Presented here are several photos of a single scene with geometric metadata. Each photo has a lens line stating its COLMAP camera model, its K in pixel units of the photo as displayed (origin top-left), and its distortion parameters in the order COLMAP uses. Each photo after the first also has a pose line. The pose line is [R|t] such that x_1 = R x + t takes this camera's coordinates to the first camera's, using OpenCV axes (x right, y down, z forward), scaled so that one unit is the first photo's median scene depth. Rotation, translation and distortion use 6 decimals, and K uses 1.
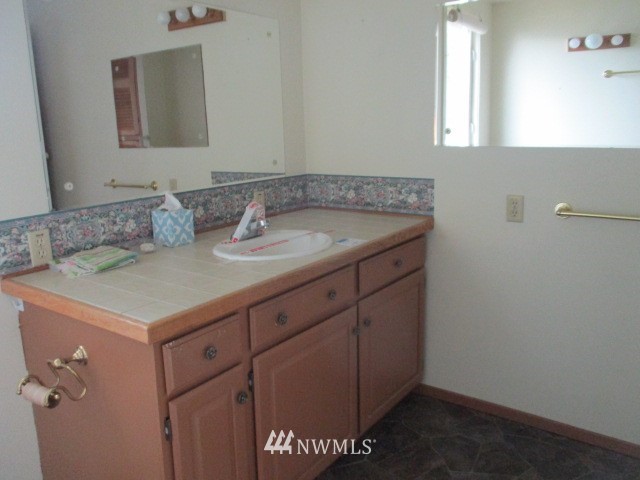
lens RADIAL K [[554.8, 0, 319.5], [0, 554.8, 236.4], [0, 0, 1]] dist [-0.020541, 0.027320]
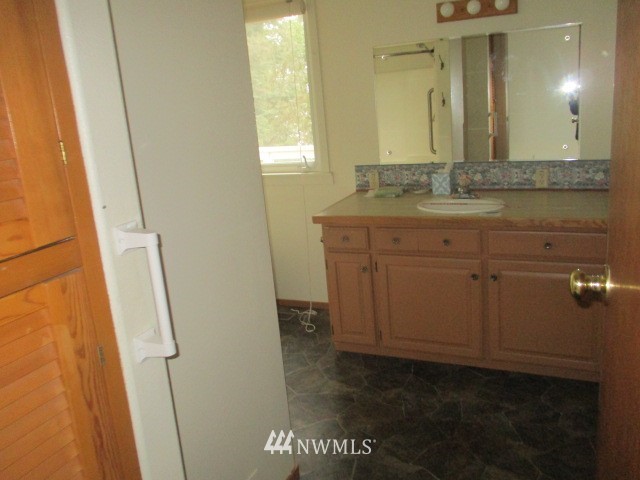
lens RADIAL K [[554.8, 0, 320.8], [0, 554.8, 240.8], [0, 0, 1]] dist [-0.020541, 0.027320]
pose [[0.201721, 0.243842, -0.948604, 1.255372], [-0.135312, 0.966165, 0.219582, -0.162626], [0.970051, 0.084063, 0.227891, 0.304930]]
